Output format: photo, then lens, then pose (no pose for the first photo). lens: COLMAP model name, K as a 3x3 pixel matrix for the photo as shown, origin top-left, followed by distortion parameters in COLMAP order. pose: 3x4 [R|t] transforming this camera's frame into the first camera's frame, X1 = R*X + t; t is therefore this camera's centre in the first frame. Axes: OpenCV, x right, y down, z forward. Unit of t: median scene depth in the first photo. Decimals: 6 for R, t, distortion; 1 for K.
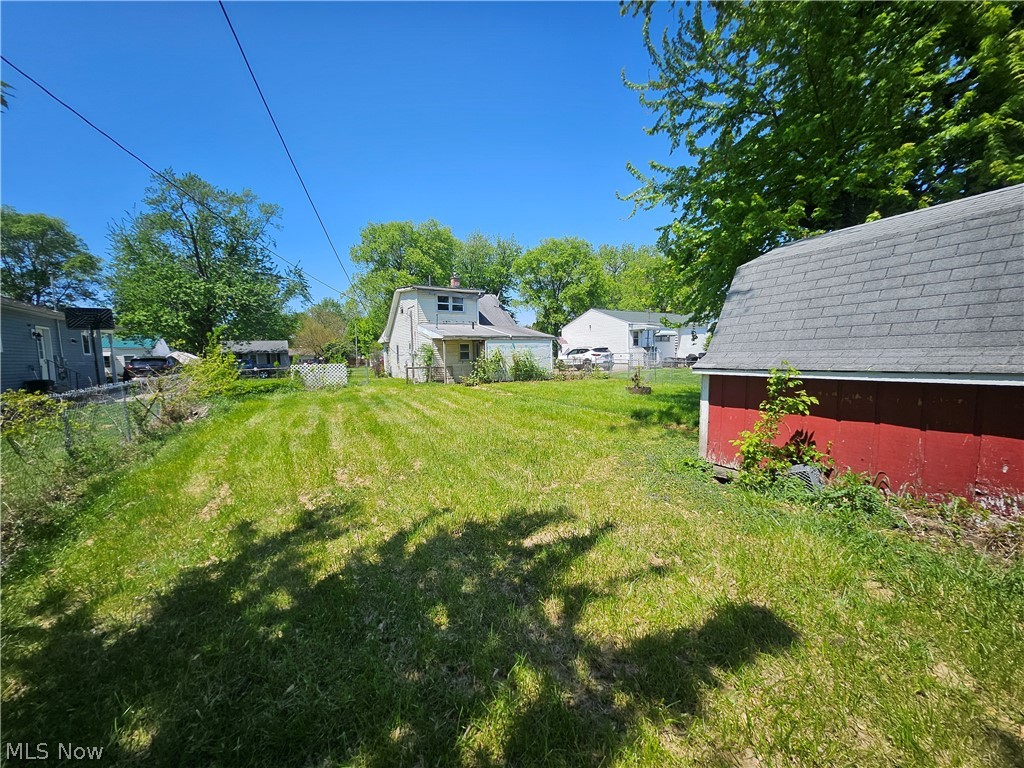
lens RADIAL K [[402.3, 0, 514.6], [0, 402.3, 402.2], [0, 0, 1]] dist [0.001328, 0.002149]
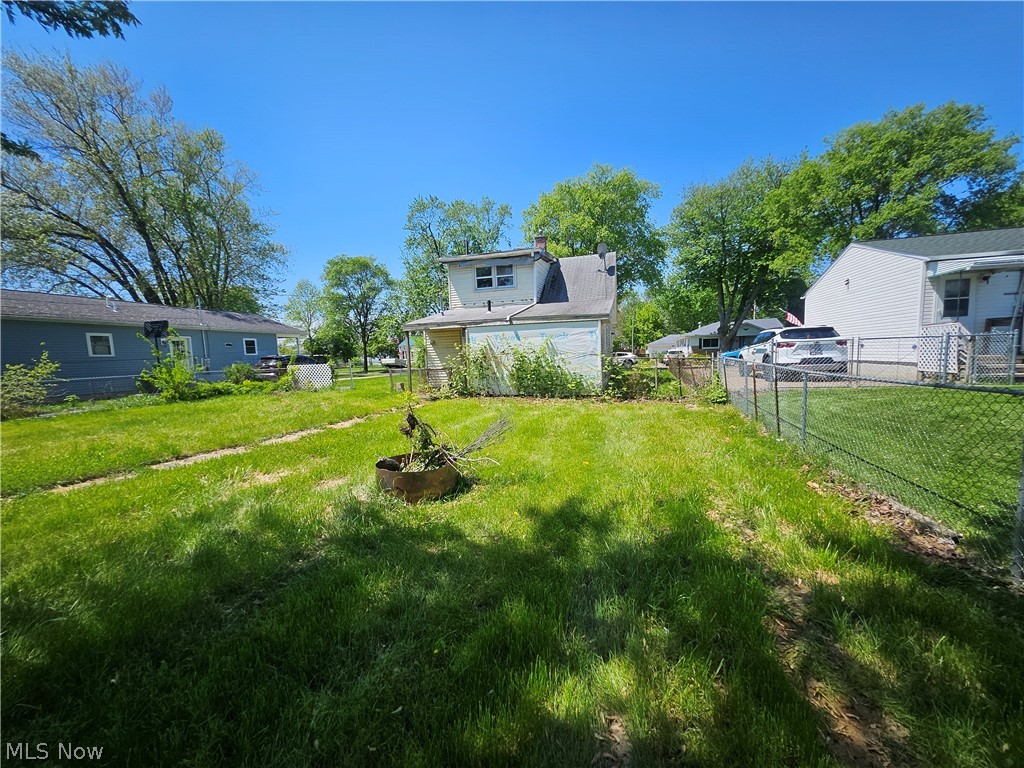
lens RADIAL K [[396.9, 0, 509.9], [0, 396.9, 398.4], [0, 0, 1]] dist [0.002904, -0.000488]
pose [[0.671921, 0.080784, -0.736204, 0.381436], [-0.066502, 0.996599, 0.048662, -0.070261], [0.737631, 0.016261, 0.675008, 0.561111]]
